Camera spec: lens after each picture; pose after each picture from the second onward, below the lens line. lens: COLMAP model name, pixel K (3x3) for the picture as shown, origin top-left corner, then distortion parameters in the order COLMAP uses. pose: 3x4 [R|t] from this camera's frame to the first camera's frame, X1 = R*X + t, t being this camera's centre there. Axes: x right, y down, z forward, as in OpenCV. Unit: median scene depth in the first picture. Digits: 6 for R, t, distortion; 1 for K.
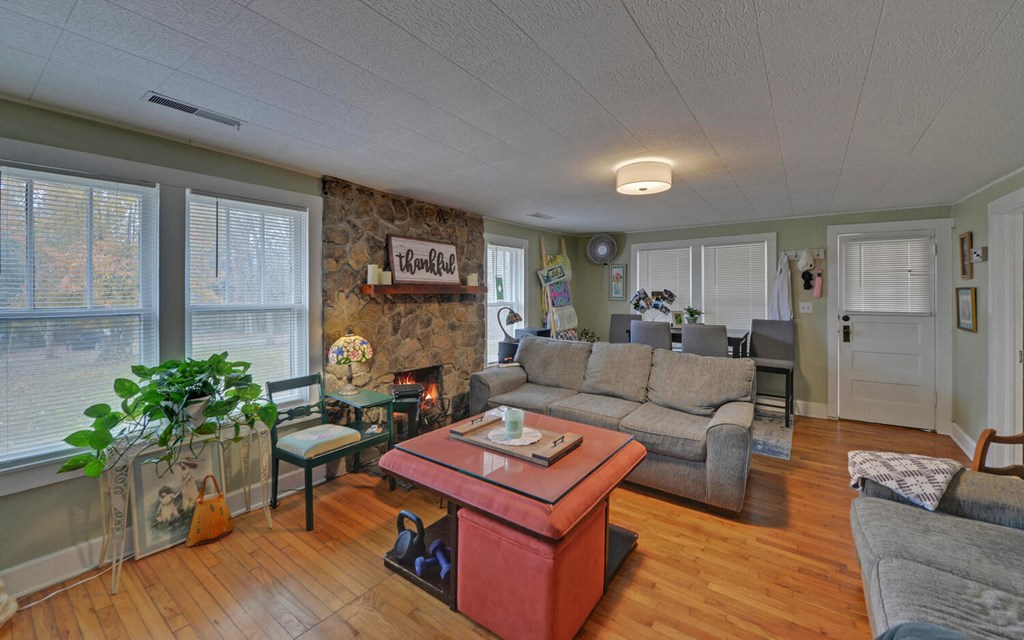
lens RADIAL K [[425.0, 0, 514.5], [0, 425.0, 293.5], [0, 0, 1]] dist [-0.002619, 0.000160]
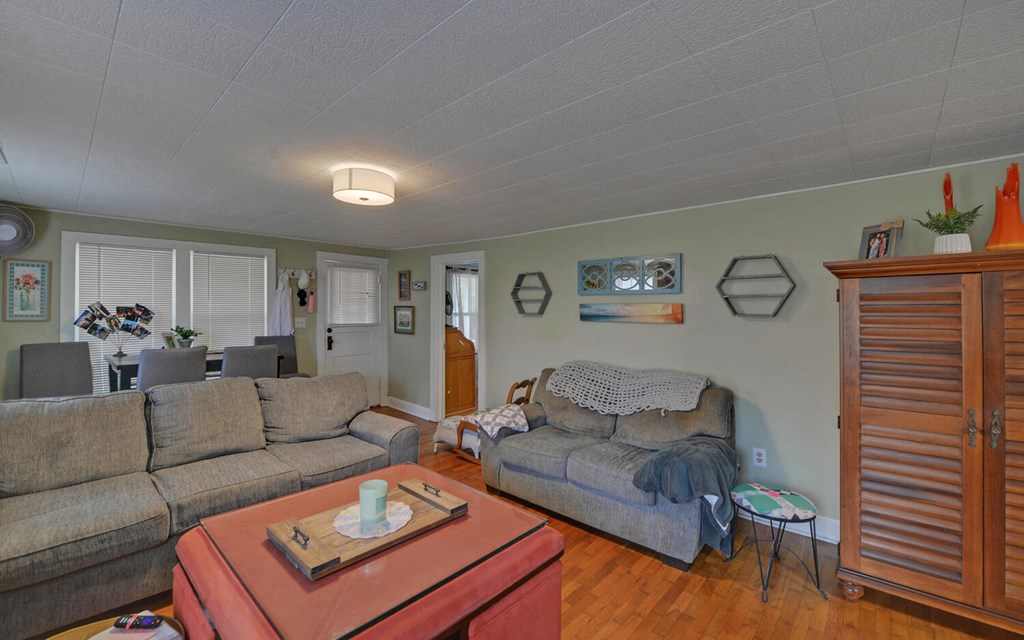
lens RADIAL K [[417.2, 0, 514.3], [0, 417.2, 310.2], [0, 0, 1]] dist [-0.006350, -0.000641]
pose [[0.121713, -0.004263, 0.992556, -0.312031], [-0.006451, 0.999966, 0.005086, -0.007721], [-0.992544, -0.007022, 0.121682, 0.325742]]
